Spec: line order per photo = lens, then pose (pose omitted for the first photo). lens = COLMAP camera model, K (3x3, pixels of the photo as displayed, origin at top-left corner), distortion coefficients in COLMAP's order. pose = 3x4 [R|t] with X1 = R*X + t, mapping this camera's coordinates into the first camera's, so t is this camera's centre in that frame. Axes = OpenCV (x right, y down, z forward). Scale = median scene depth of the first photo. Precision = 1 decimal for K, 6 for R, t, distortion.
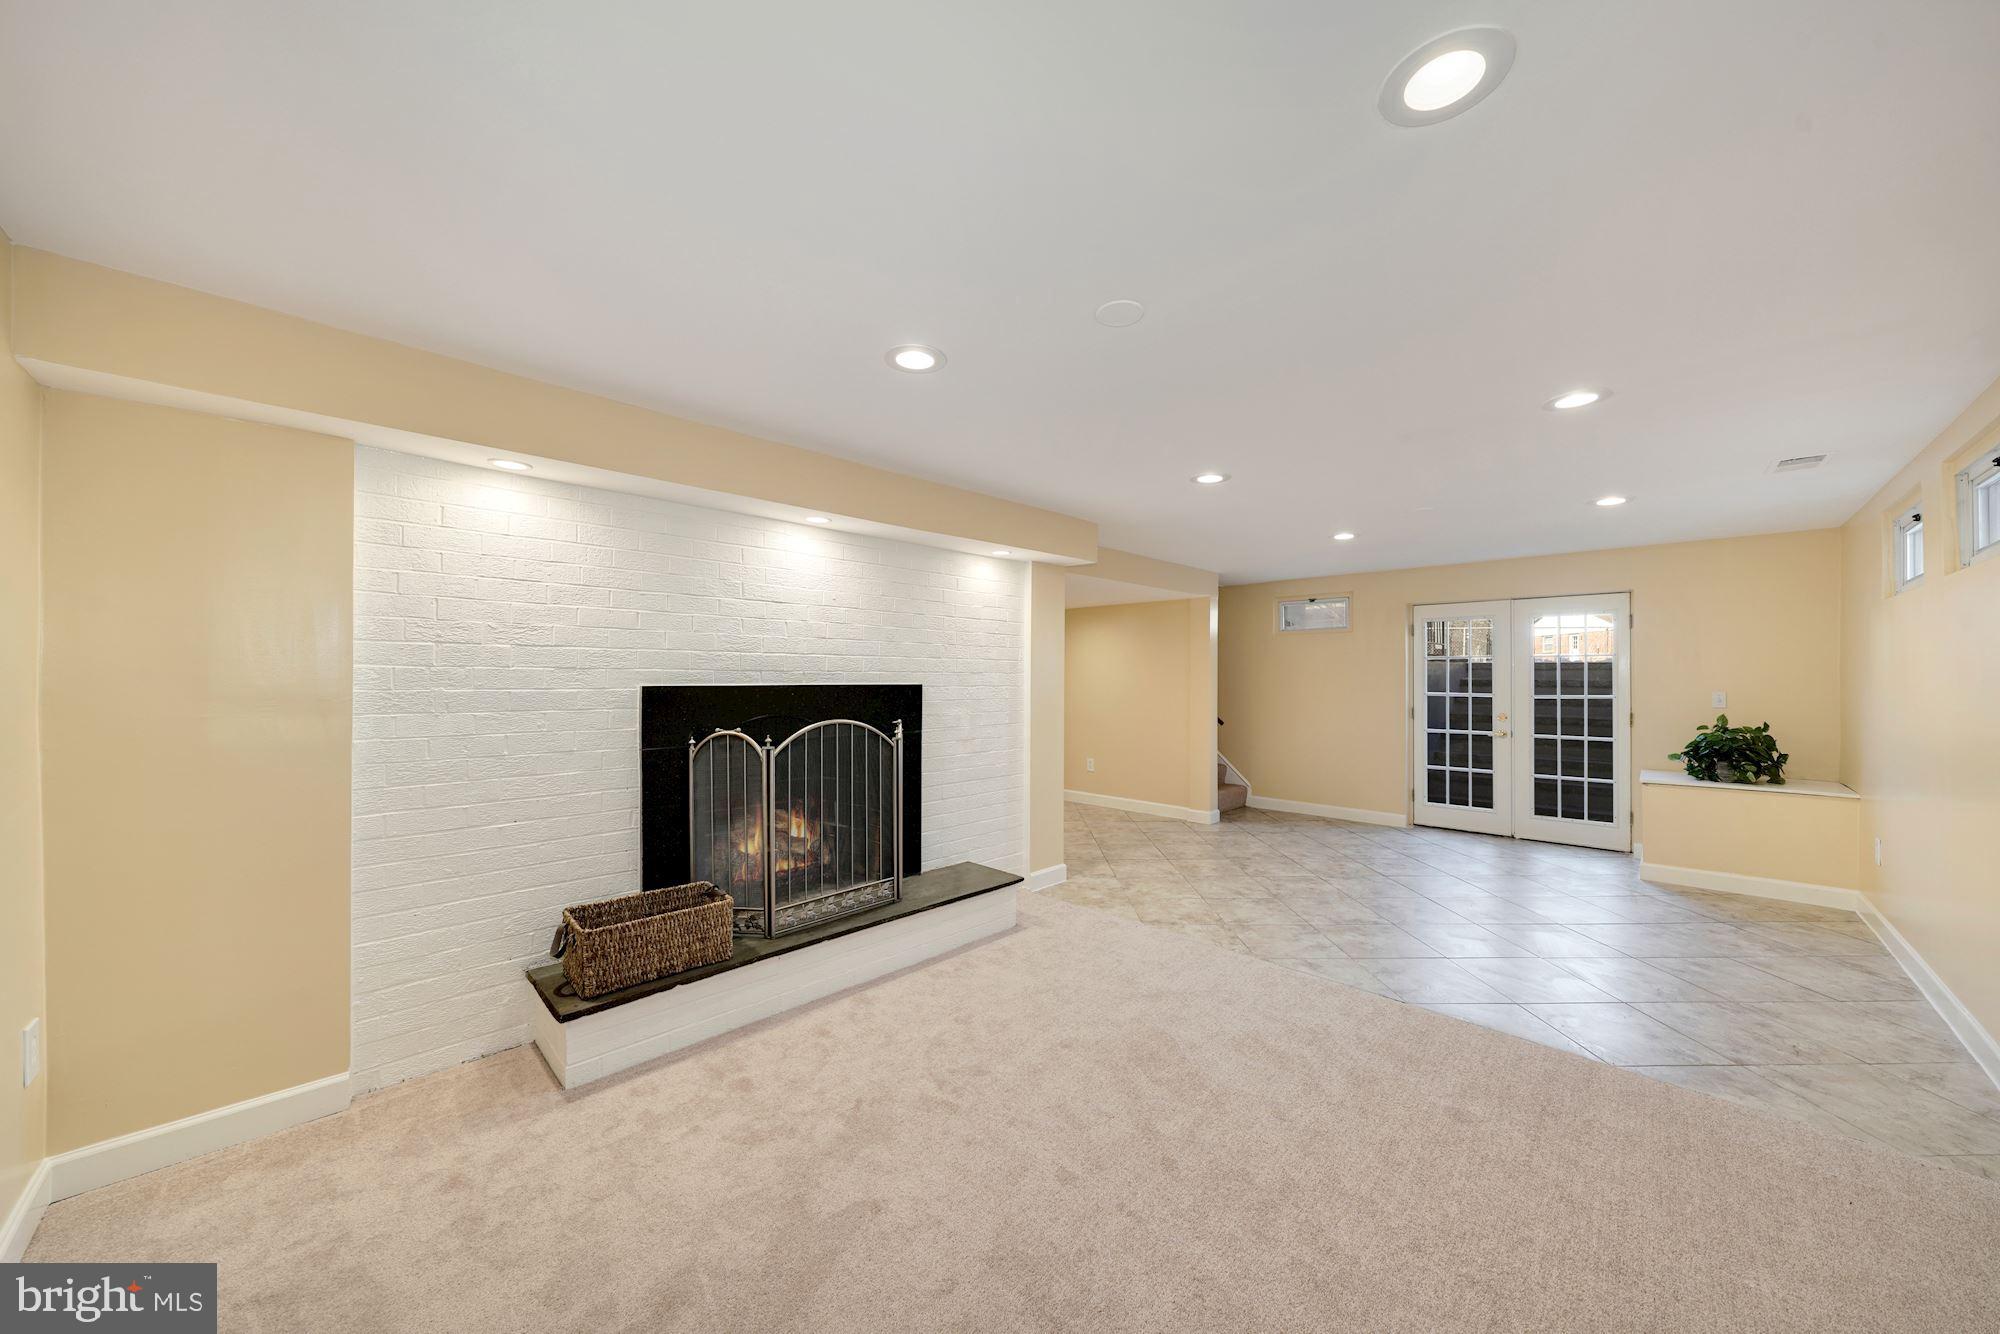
lens RADIAL K [[696.8, 0, 1015.2], [0, 696.8, 679.8], [0, 0, 1]] dist [-0.006024, -0.000106]
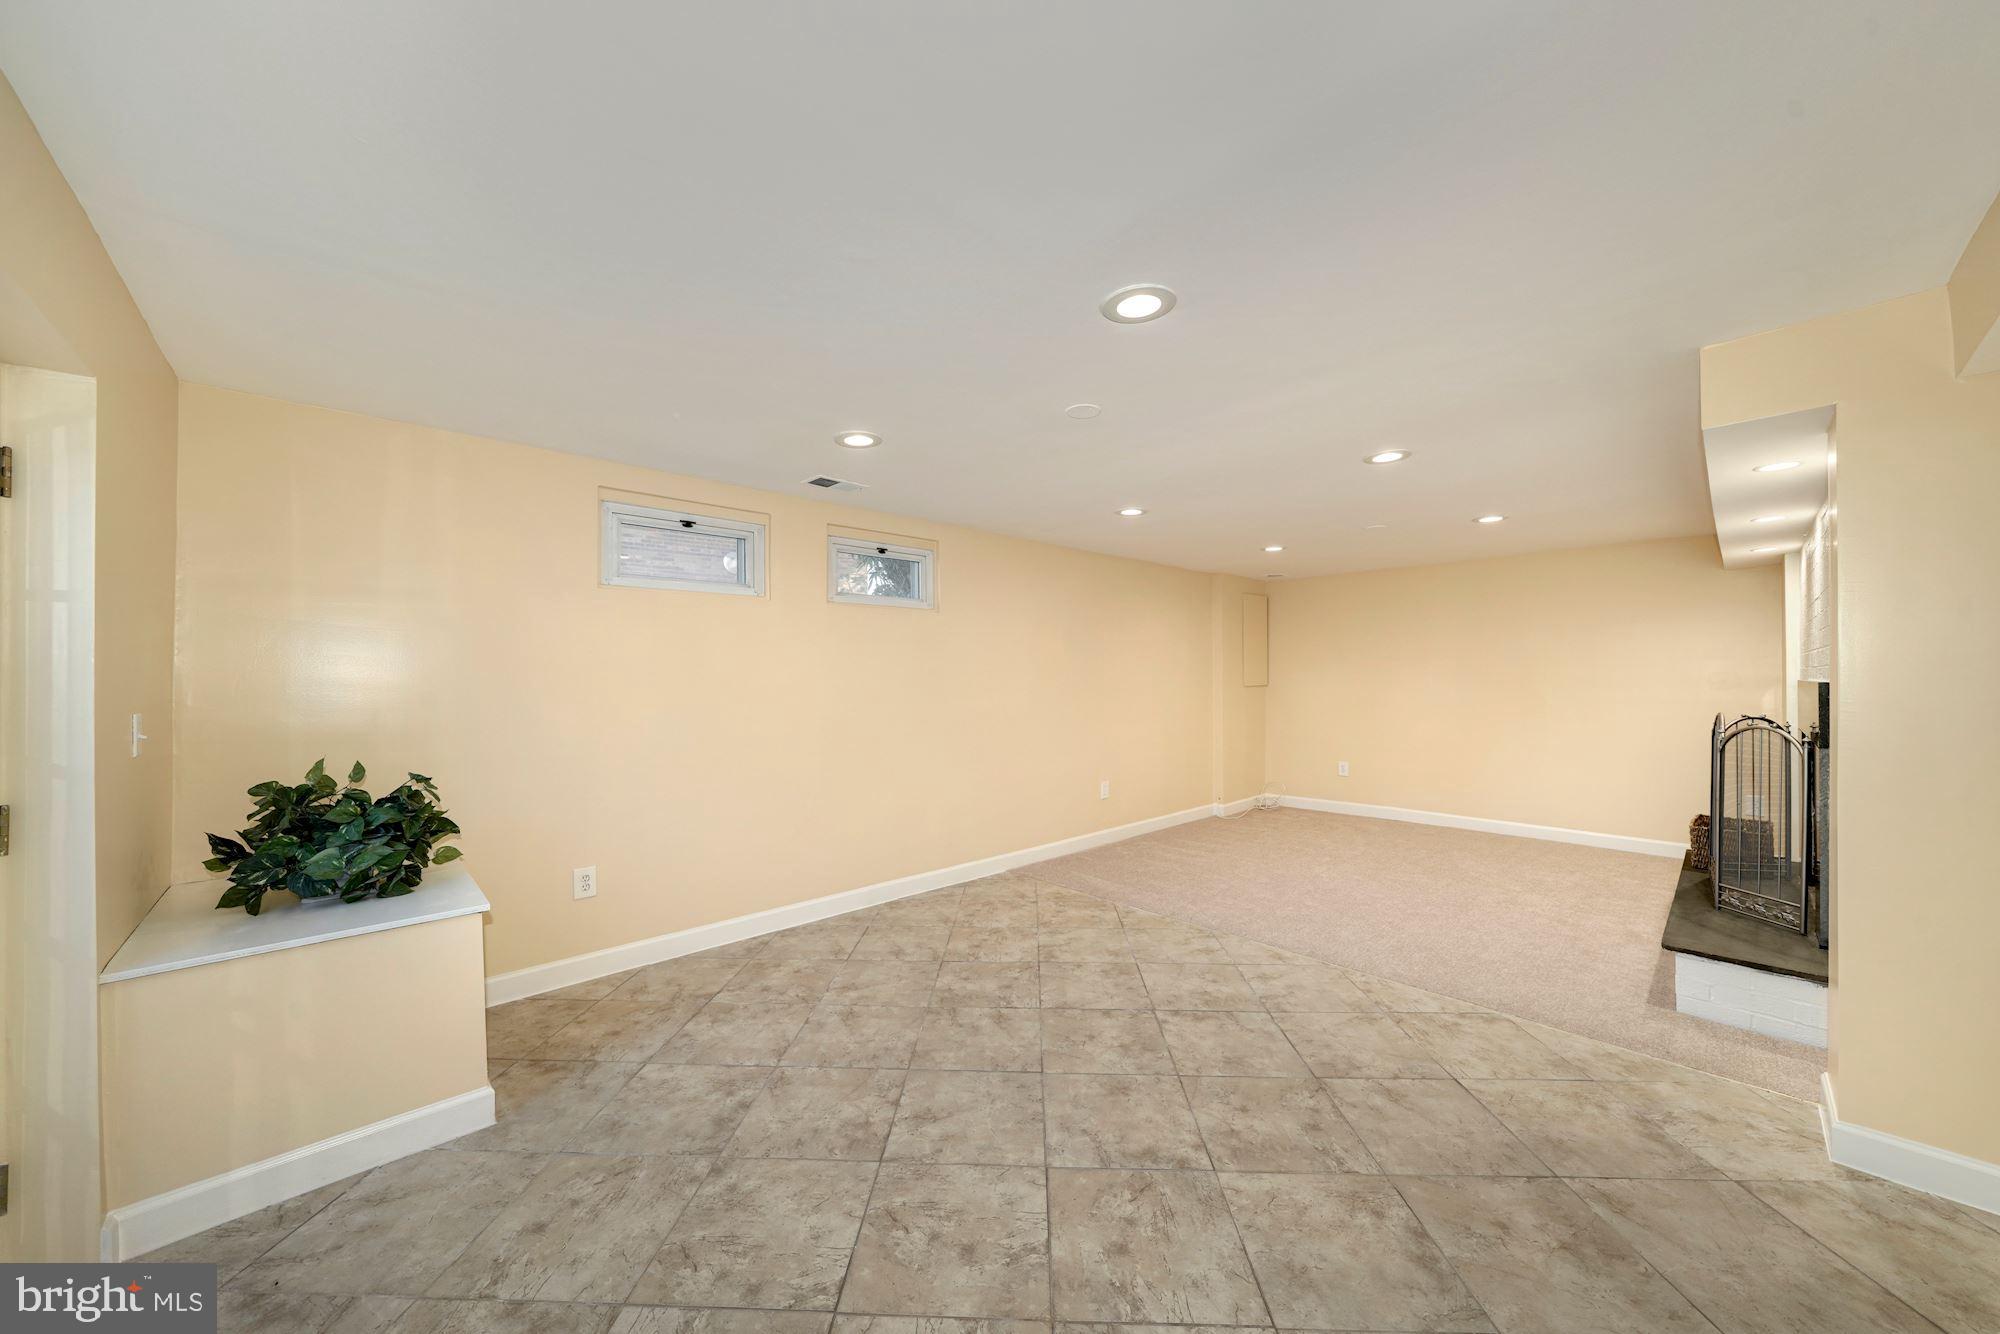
lens RADIAL K [[696.8, 0, 1015.2], [0, 696.8, 679.8], [0, 0, 1]] dist [-0.006024, -0.000106]
pose [[-0.999319, 0.003274, 0.036766, 0.686035], [0.003519, 0.999972, 0.006604, -0.002095], [-0.036744, 0.006729, -0.999302, 1.799514]]
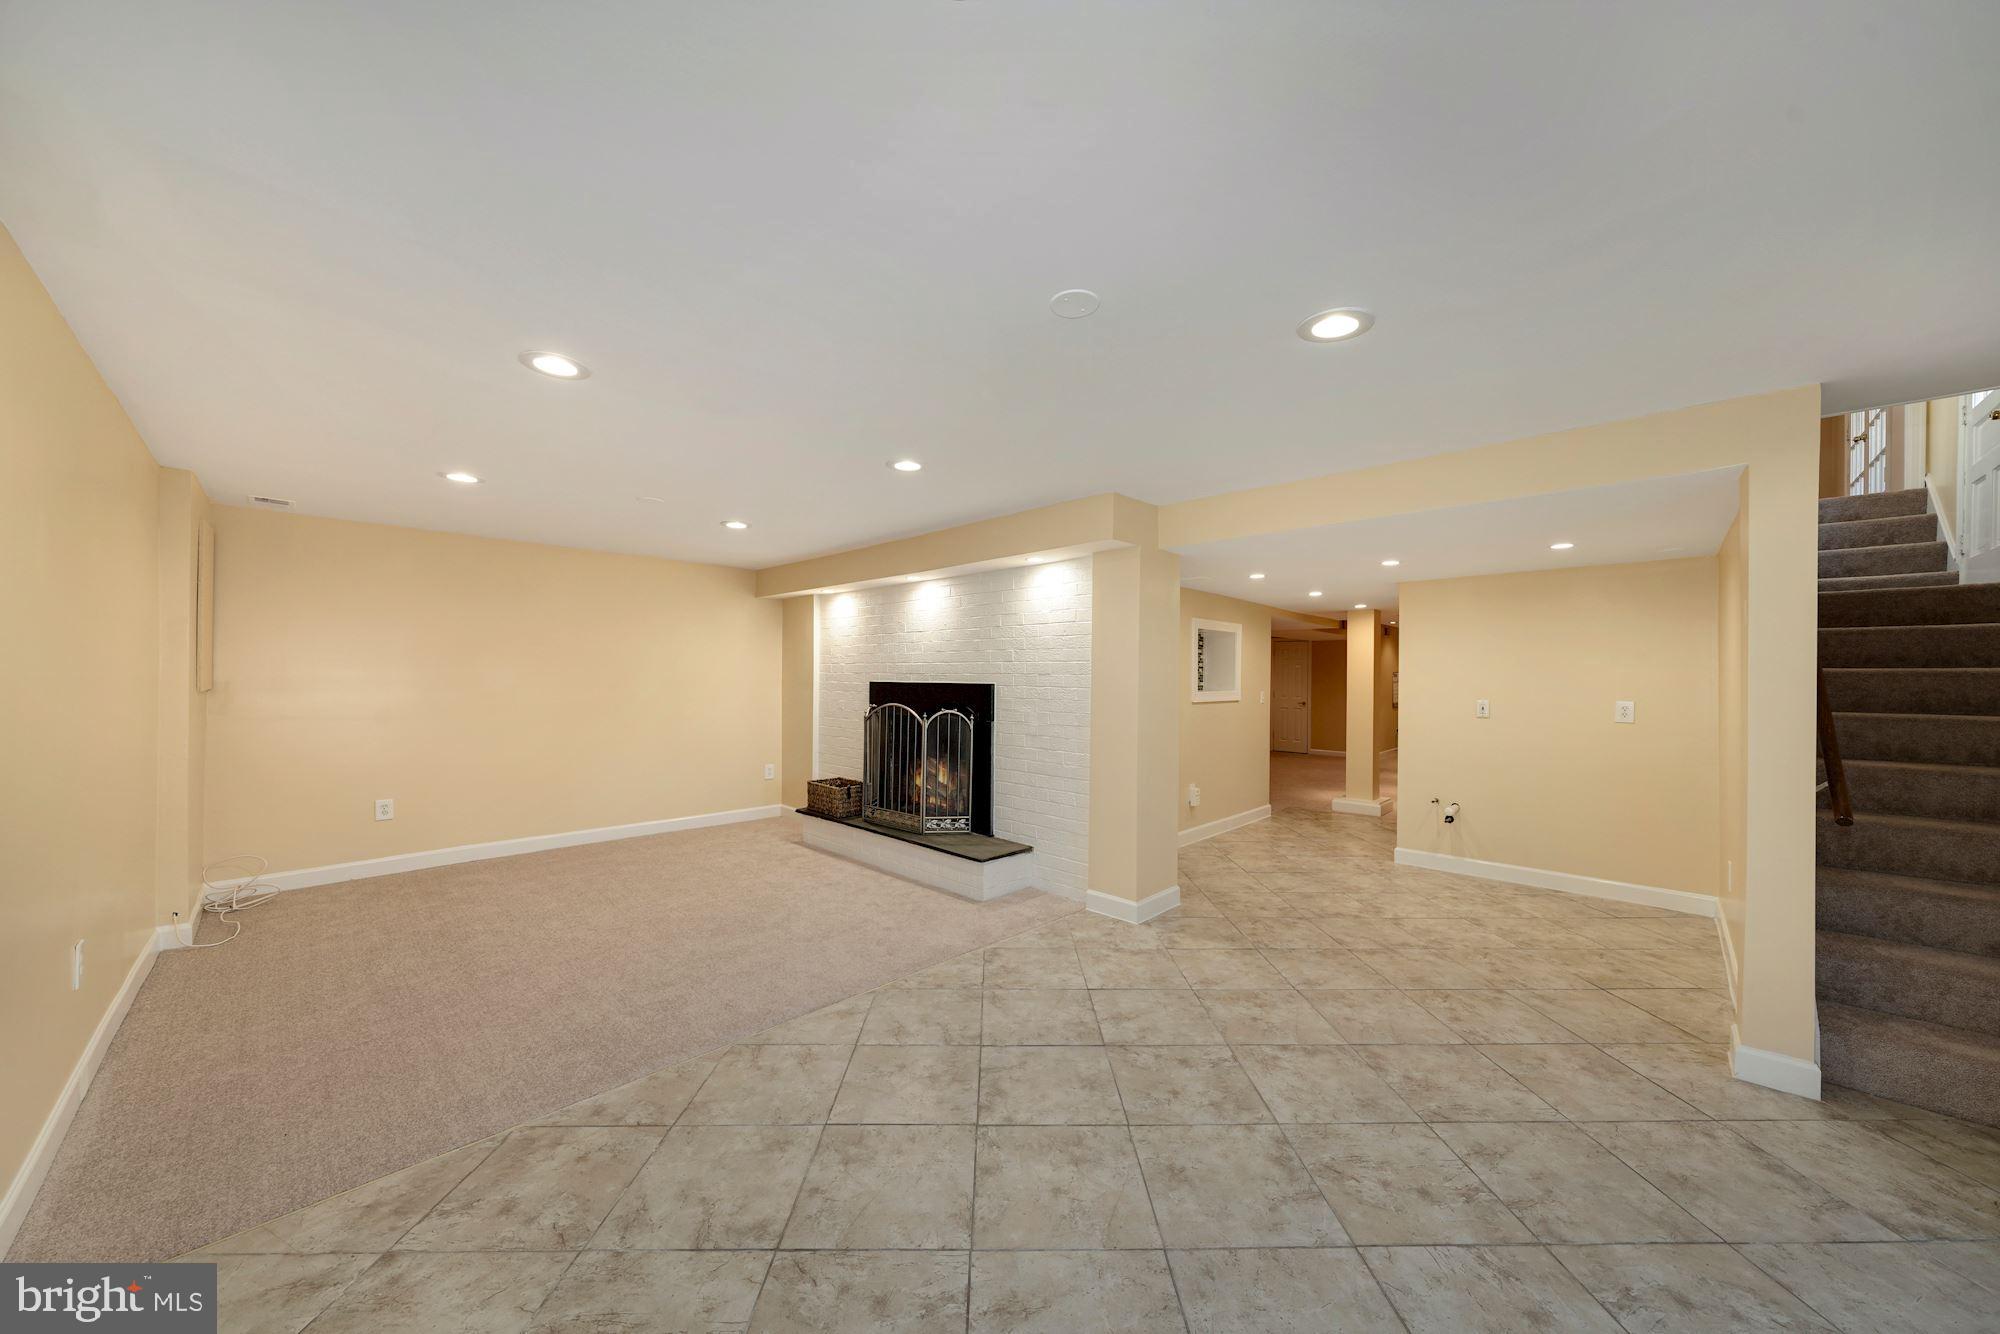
lens RADIAL K [[687.2, 0, 992.6], [0, 687.2, 665.0], [0, 0, 1]] dist [-0.005295, -0.000149]
pose [[-0.004858, -0.018205, -0.999822, 1.136282], [-0.010973, 0.999775, -0.018151, -0.004899], [0.999928, 0.010883, -0.005057, 1.047422]]
